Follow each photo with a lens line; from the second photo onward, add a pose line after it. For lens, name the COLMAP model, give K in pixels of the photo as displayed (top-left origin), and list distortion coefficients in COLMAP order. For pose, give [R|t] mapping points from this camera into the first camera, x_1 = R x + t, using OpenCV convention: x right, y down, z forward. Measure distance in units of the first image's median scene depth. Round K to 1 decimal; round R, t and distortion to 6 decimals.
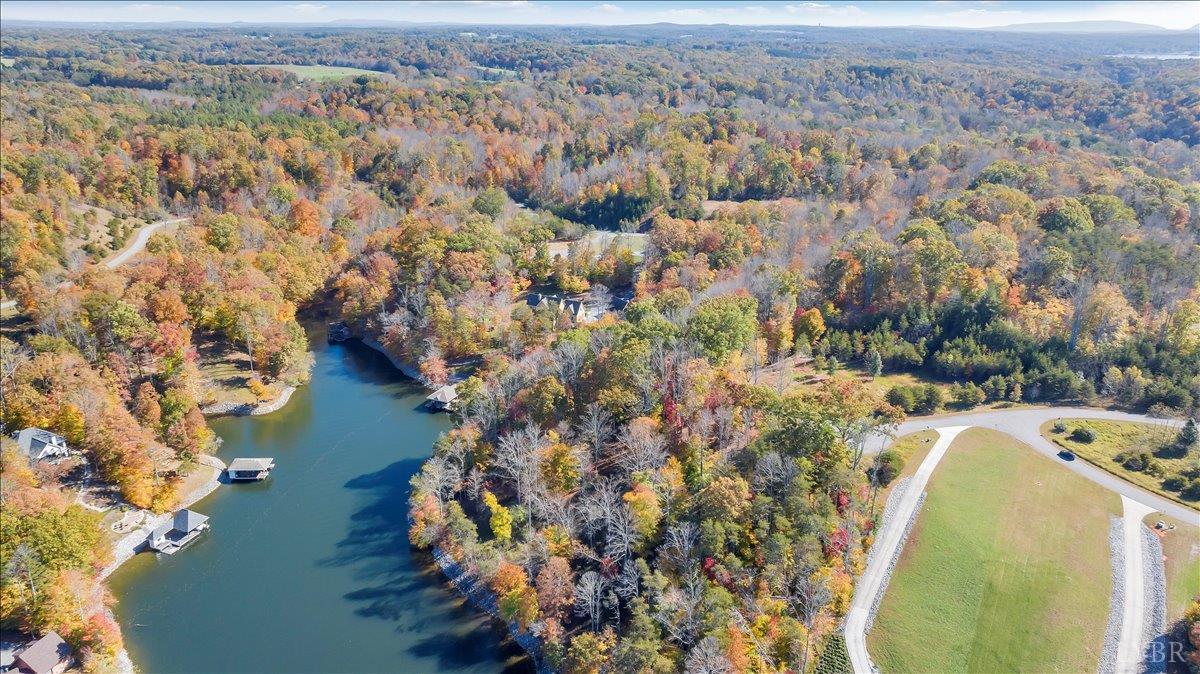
lens RADIAL K [[856.8, 0, 591.6], [0, 856.8, 335.0], [0, 0, 1]] dist [-0.036577, 0.036179]
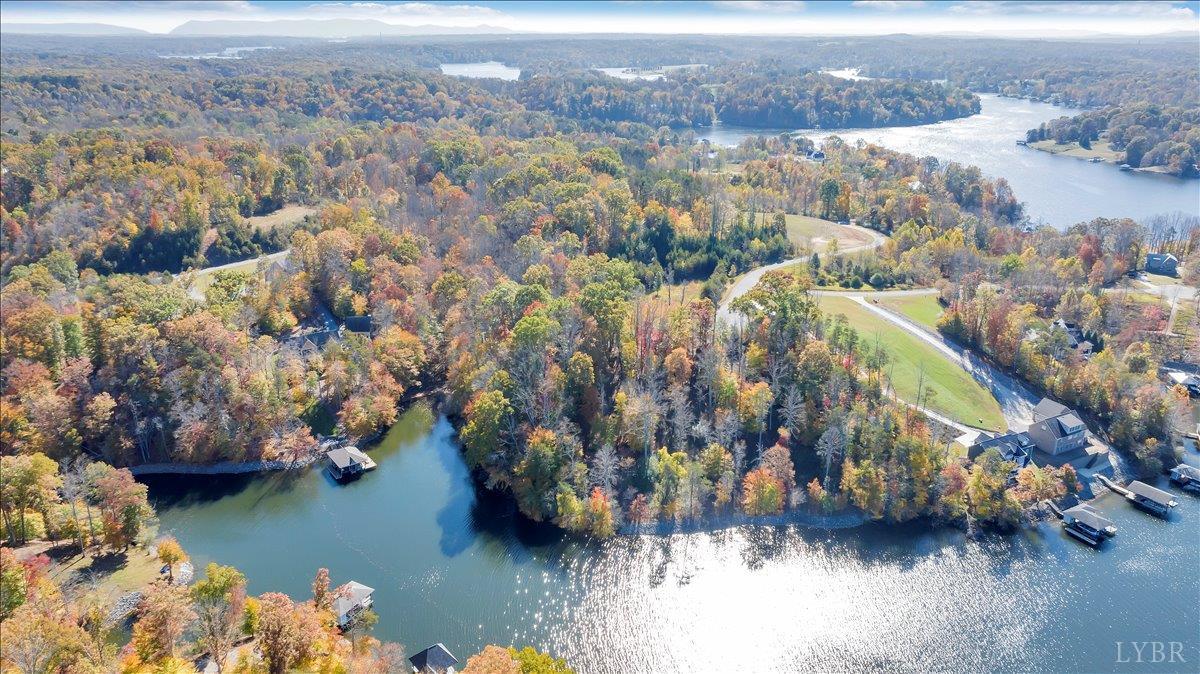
lens RADIAL K [[856.8, 0, 598.7], [0, 856.8, 334.8], [0, 0, 1]] dist [-0.036577, 0.036179]
pose [[0.508063, -0.295524, 0.809035, -0.587371], [0.298016, 0.941595, 0.156796, -0.089082], [-0.808120, 0.161443, 0.566461, 0.234749]]
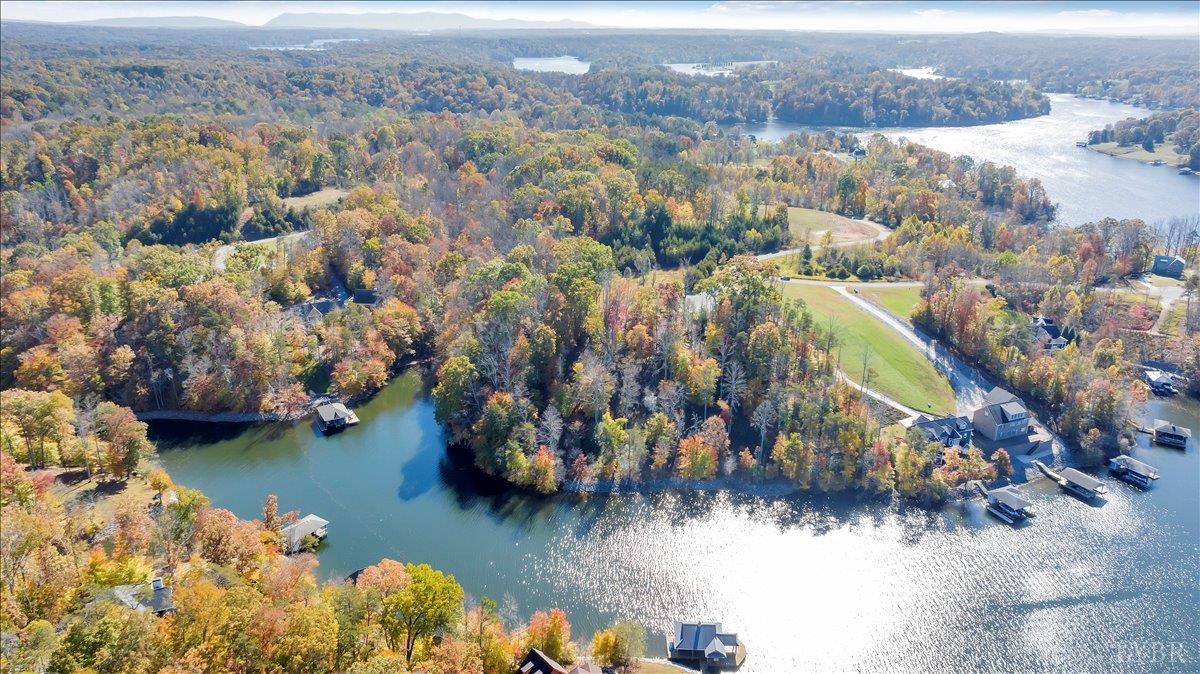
lens RADIAL K [[856.8, 0, 598.0], [0, 856.8, 338.2], [0, 0, 1]] dist [-0.036577, 0.036179]
pose [[0.585525, -0.282241, 0.759935, -0.584034], [0.275834, 0.950863, 0.140623, -0.051817], [-0.762283, 0.127278, 0.634606, 0.129033]]
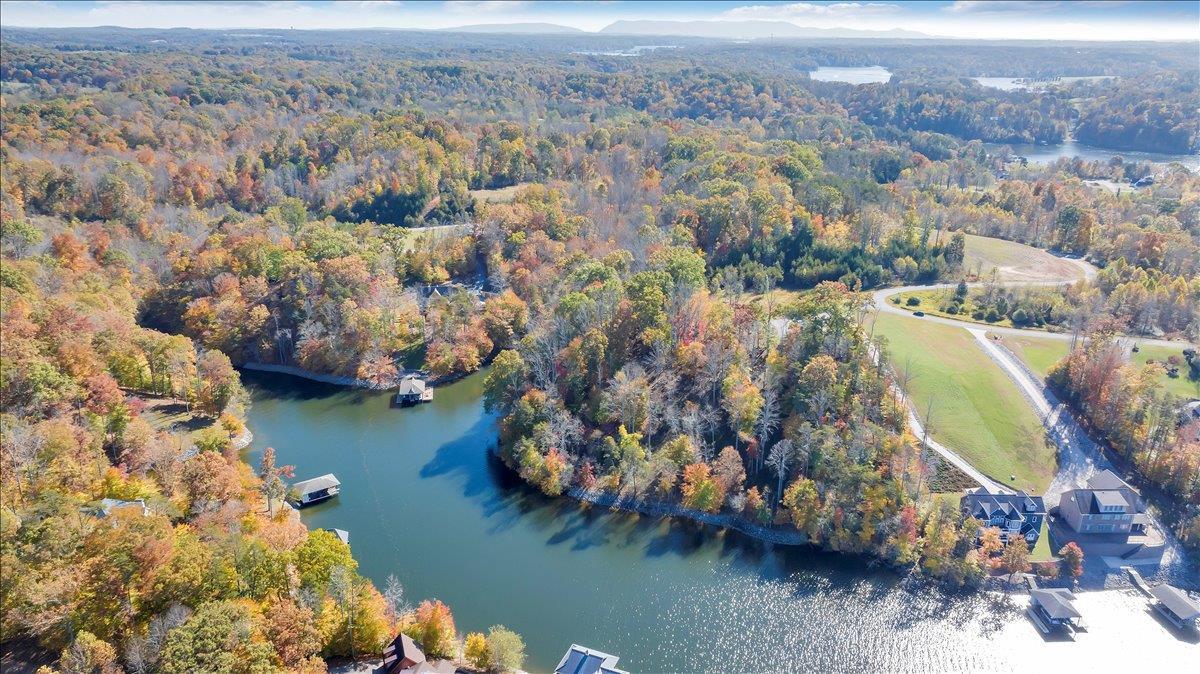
lens RADIAL K [[856.8, 0, 597.1], [0, 856.8, 339.2], [0, 0, 1]] dist [-0.036577, 0.036179]
pose [[0.833262, -0.187183, 0.520228, -0.424843], [0.186217, 0.980985, 0.054700, -0.002255], [-0.520575, 0.051296, 0.852274, 0.001536]]
